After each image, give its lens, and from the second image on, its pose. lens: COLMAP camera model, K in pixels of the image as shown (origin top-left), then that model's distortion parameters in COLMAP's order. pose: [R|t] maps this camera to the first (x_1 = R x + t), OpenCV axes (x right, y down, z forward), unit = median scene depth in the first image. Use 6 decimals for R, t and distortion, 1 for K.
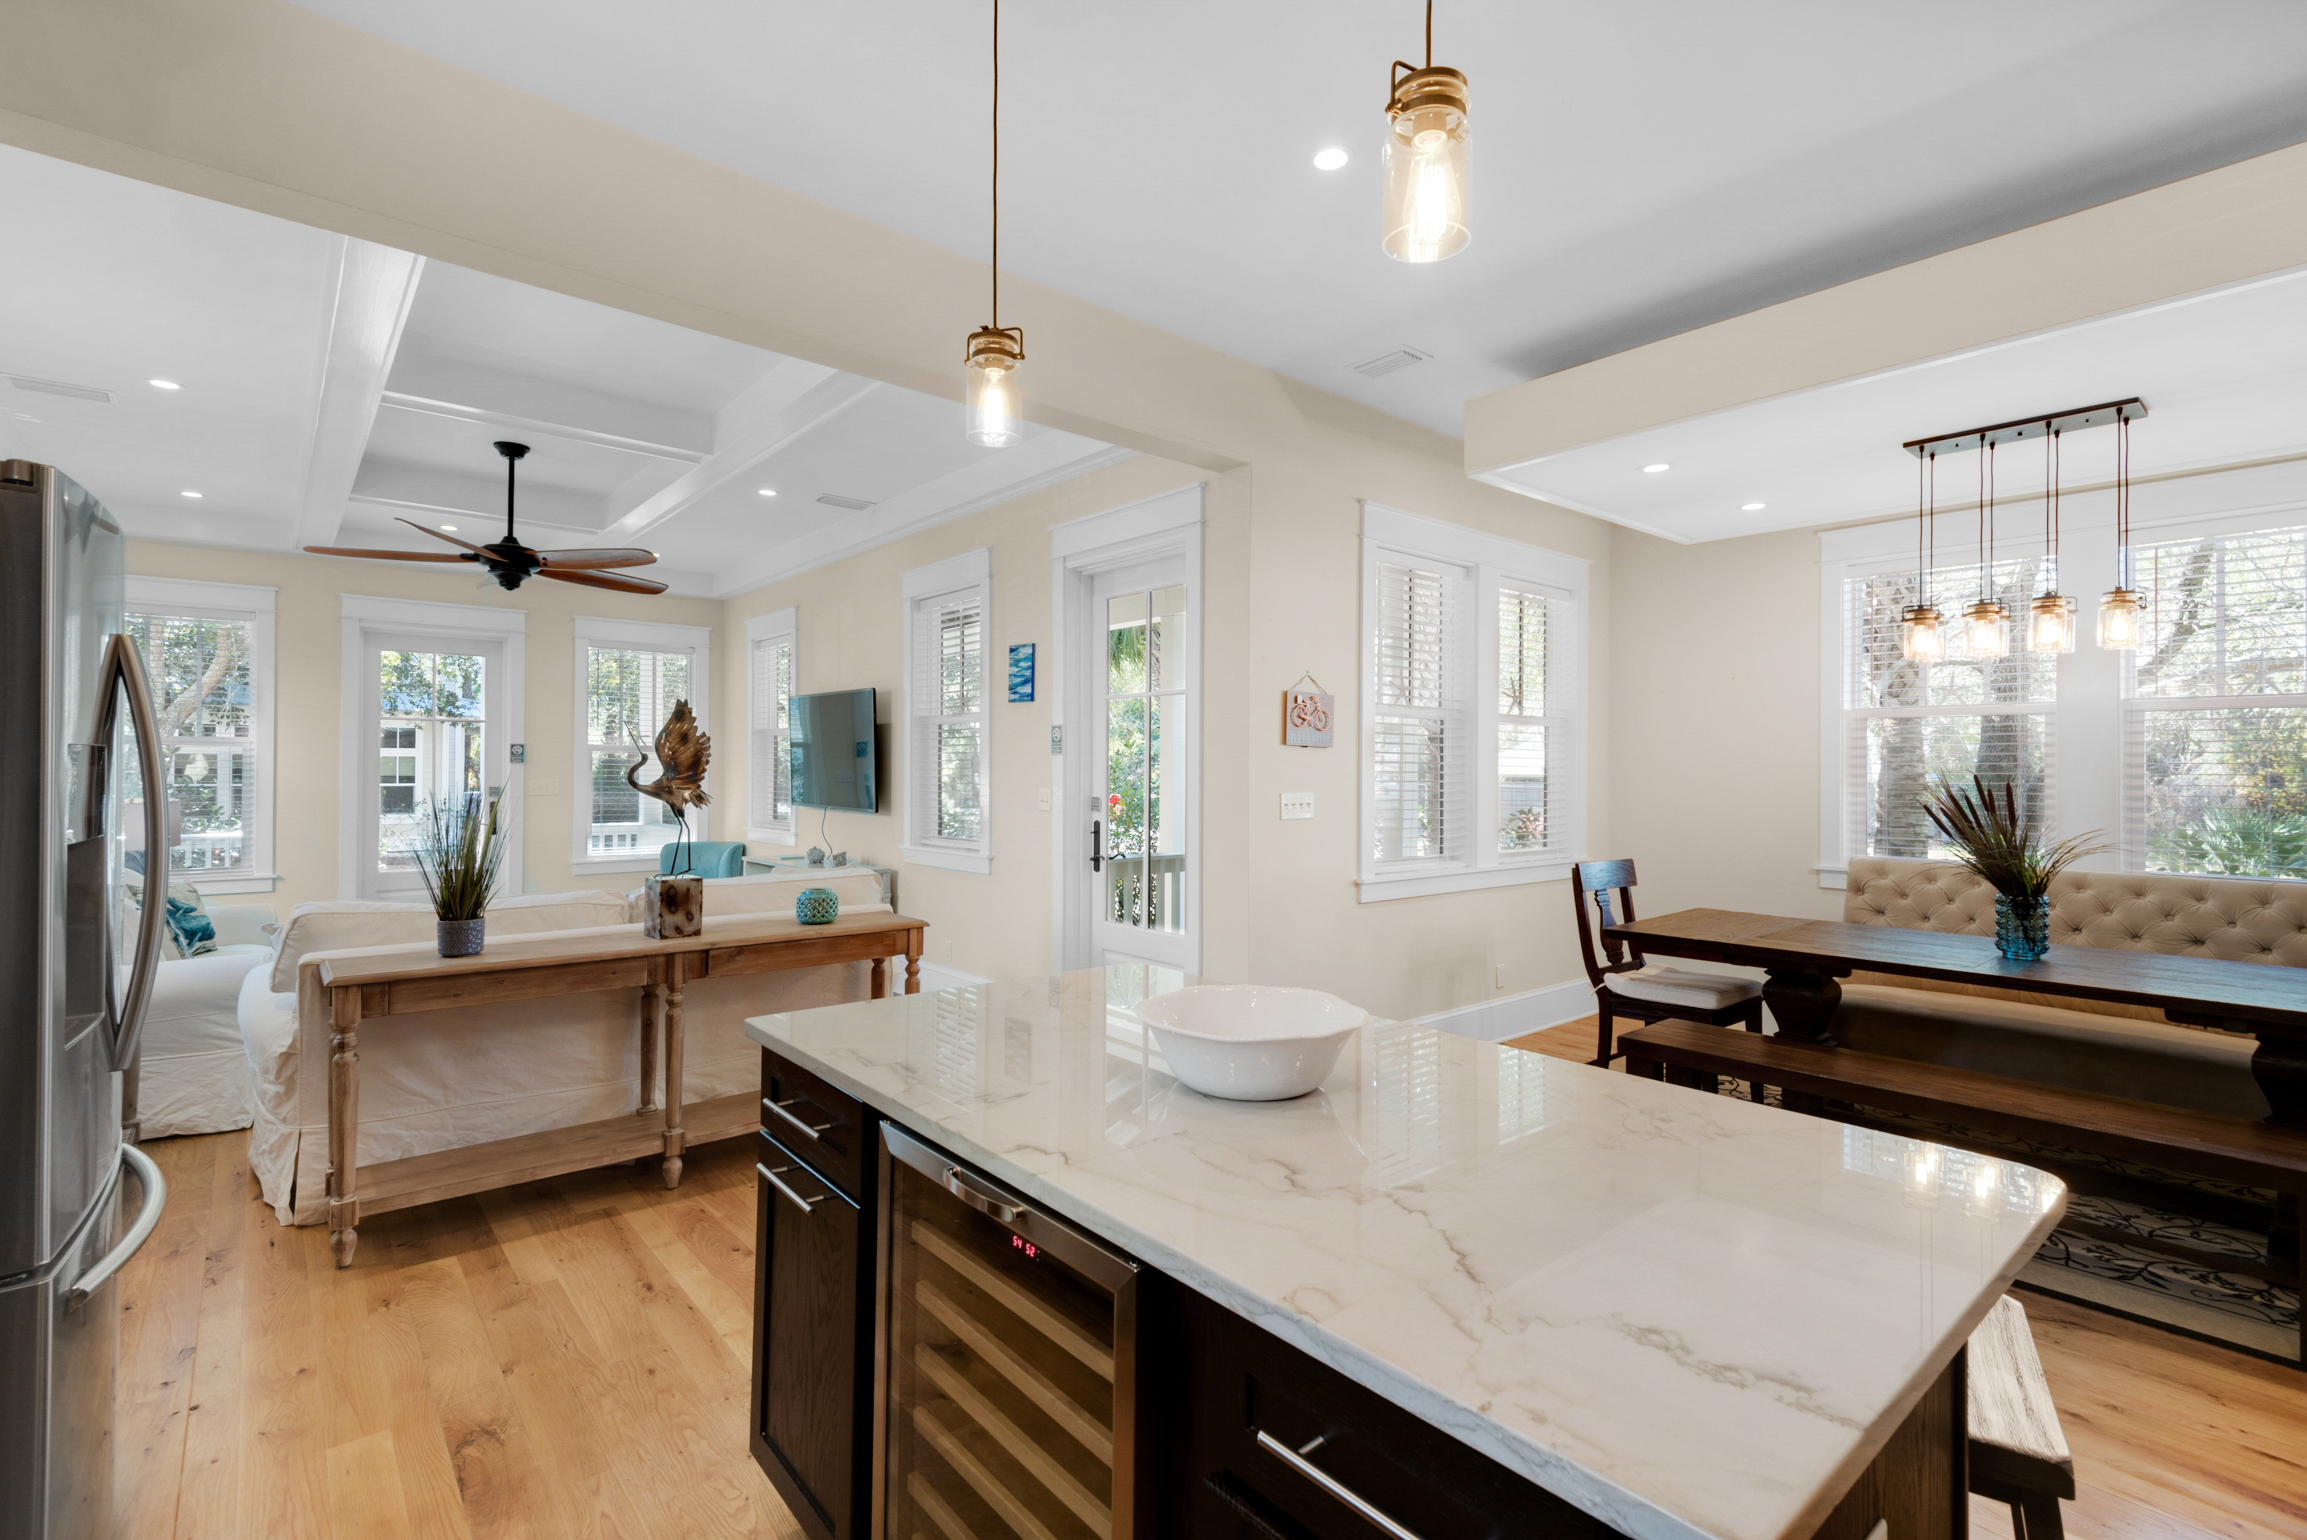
lens RADIAL K [[1050.7, 0, 1170.0], [0, 1050.7, 774.0], [0, 0, 1]] dist [-0.000246, -0.001657]
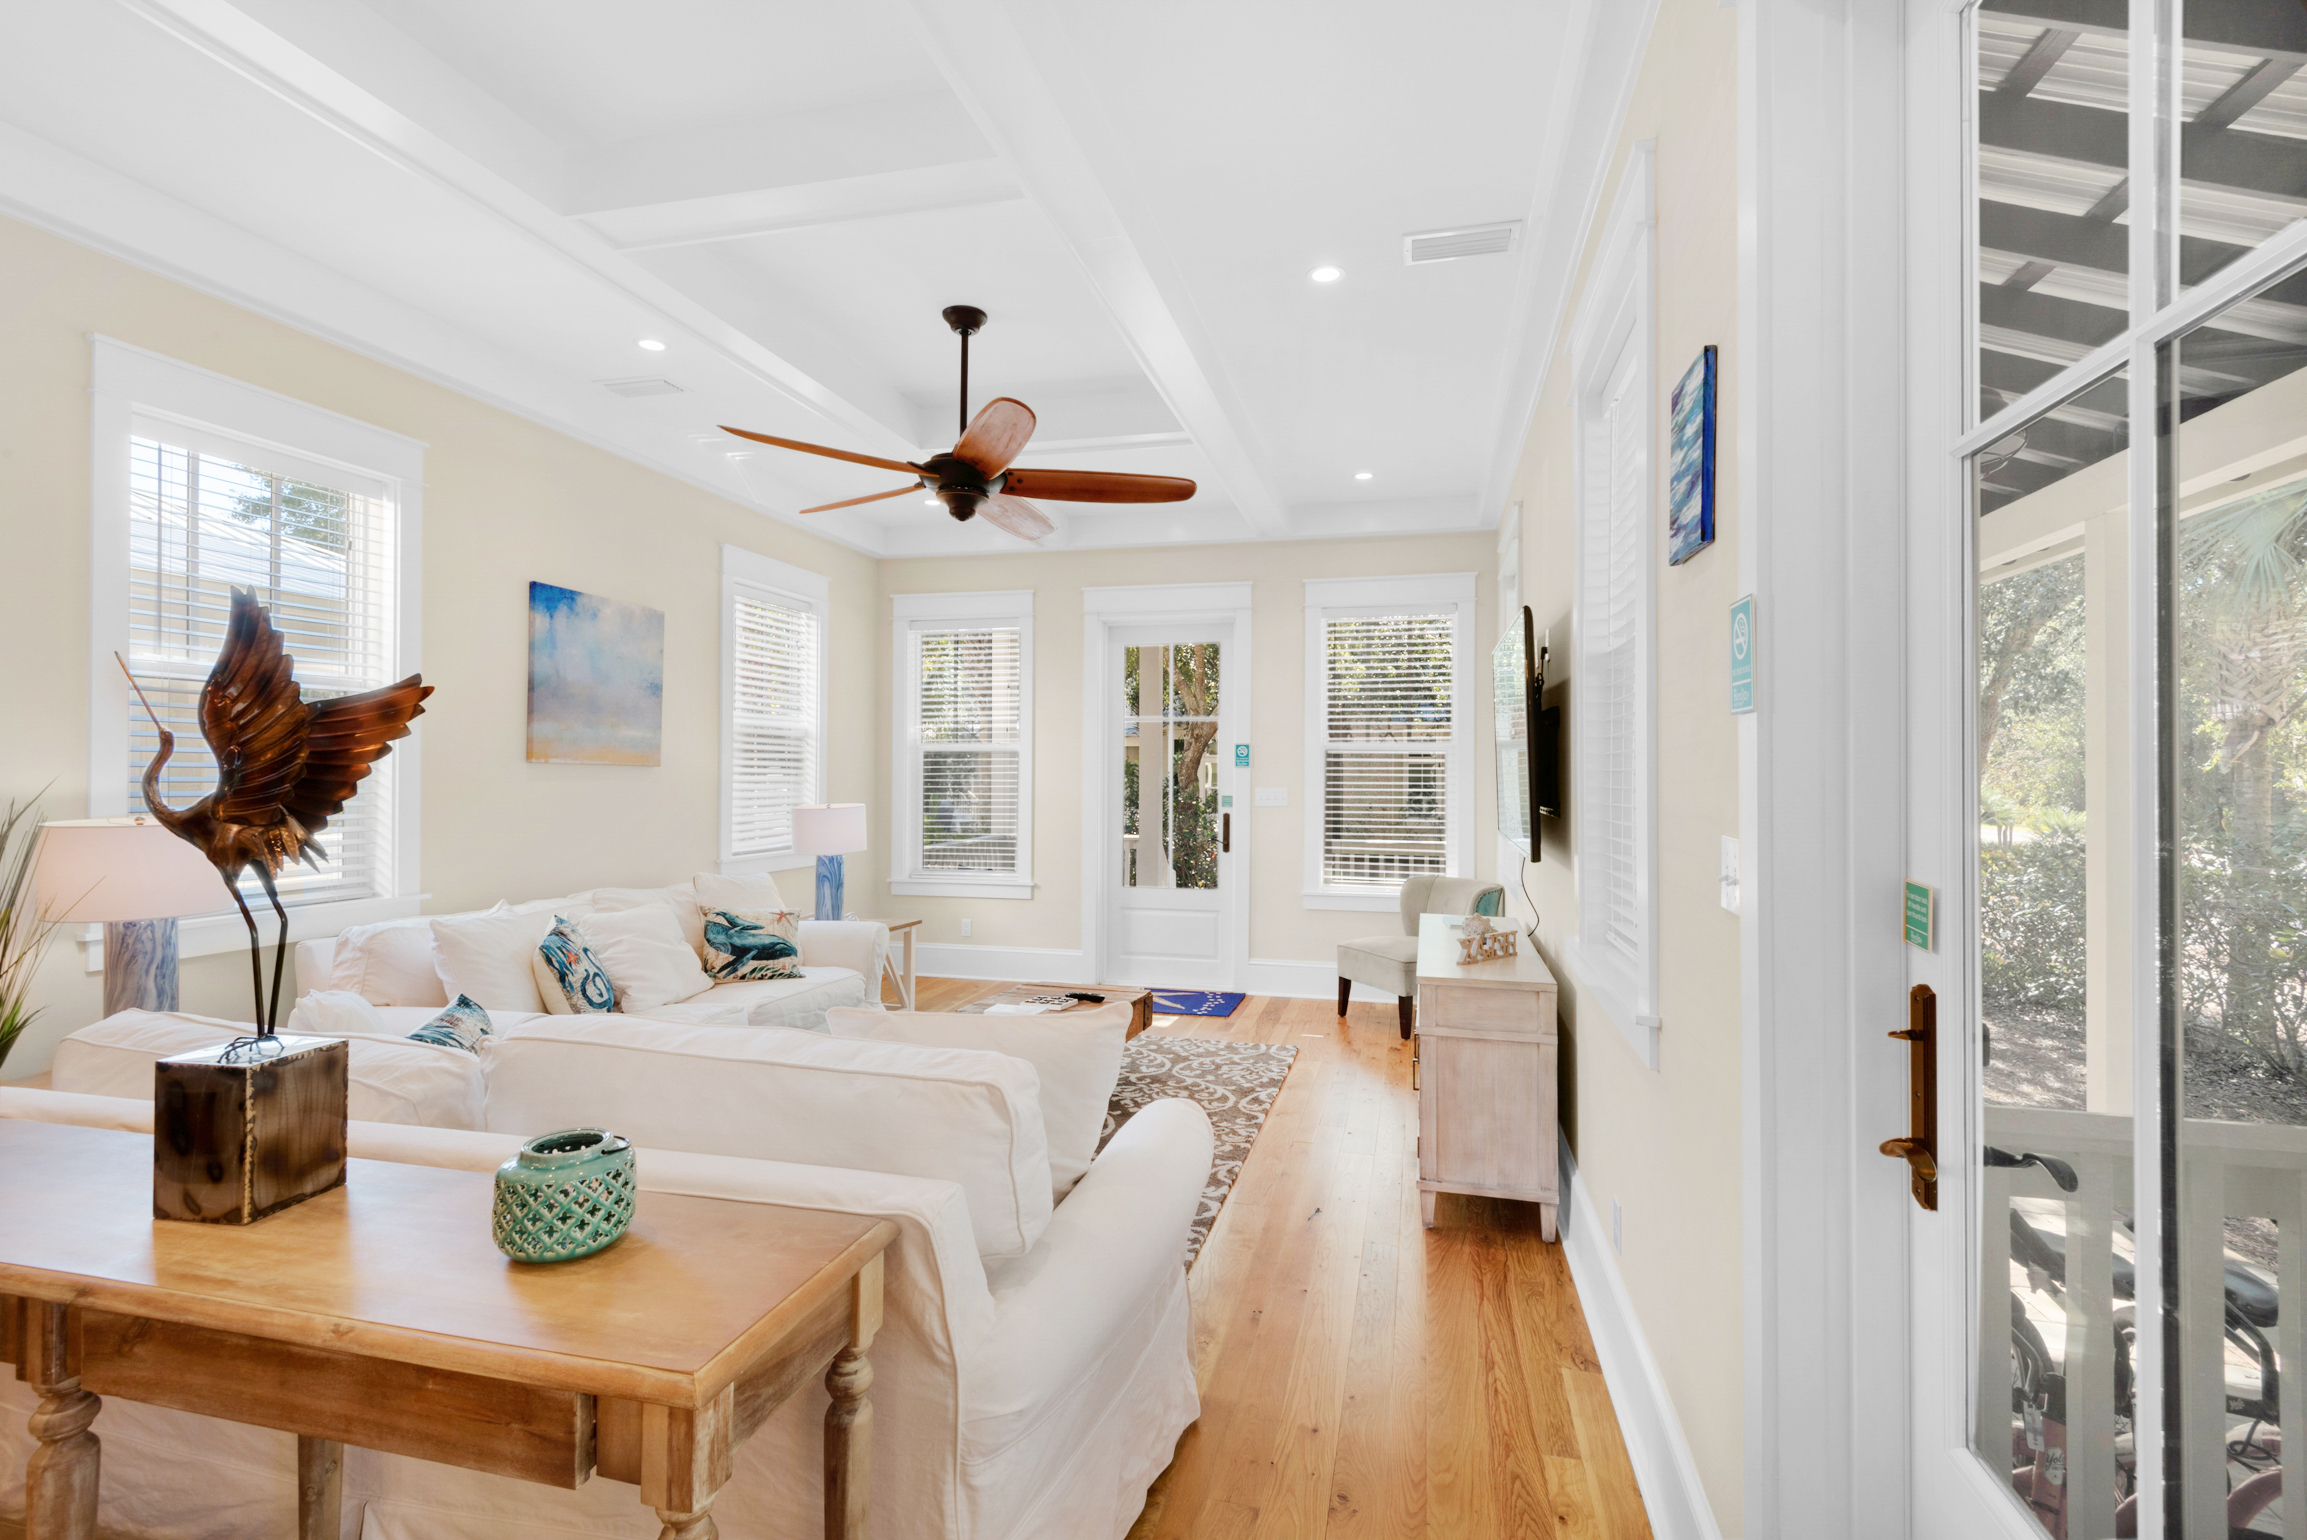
lens RADIAL K [[1050.7, 0, 1146.9], [0, 1050.7, 770.8], [0, 0, 1]] dist [-0.000246, -0.001657]
pose [[0.557425, -0.006192, -0.830204, 0.027192], [-0.001689, 0.999962, -0.008593, -0.001037], [0.830226, 0.006192, 0.557393, 0.700511]]
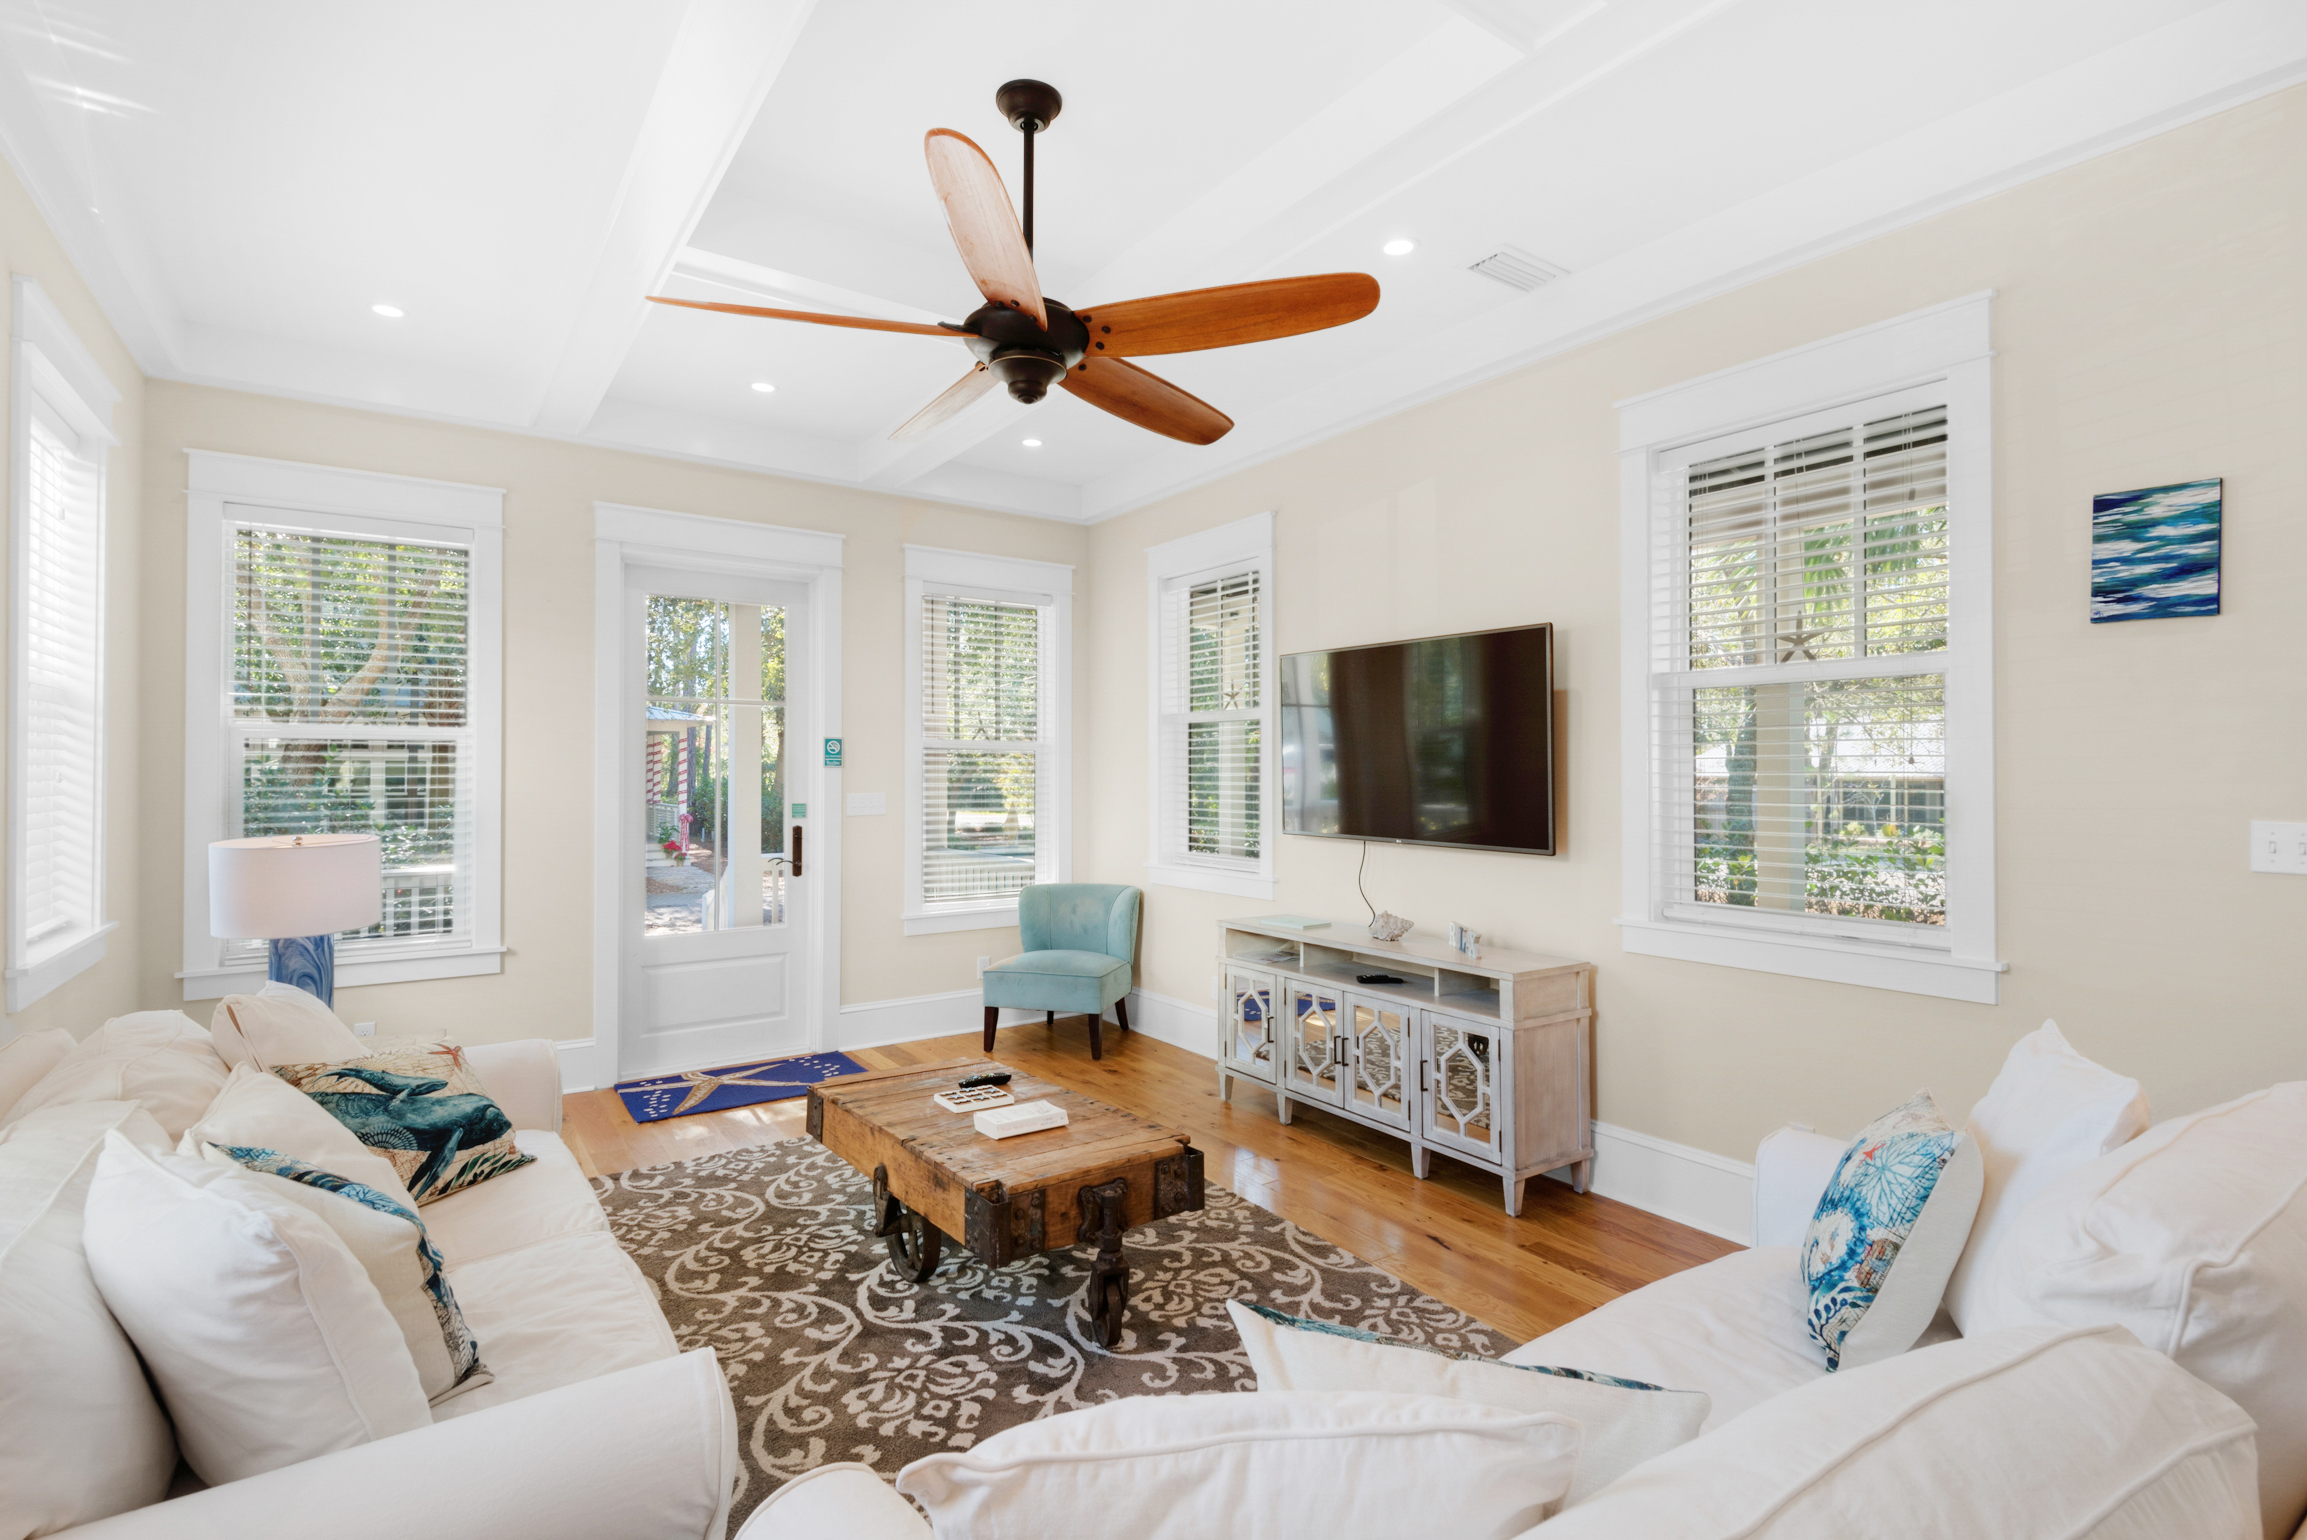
lens RADIAL K [[1094.8, 0, 1154.5], [0, 1094.8, 778.9], [0, 0, 1]] dist [0.011686, -0.003745]
pose [[0.994536, -0.005828, -0.104228, -0.512377], [0.006100, 0.999979, 0.002294, -0.005268], [0.104212, -0.002917, 0.994551, 0.499343]]
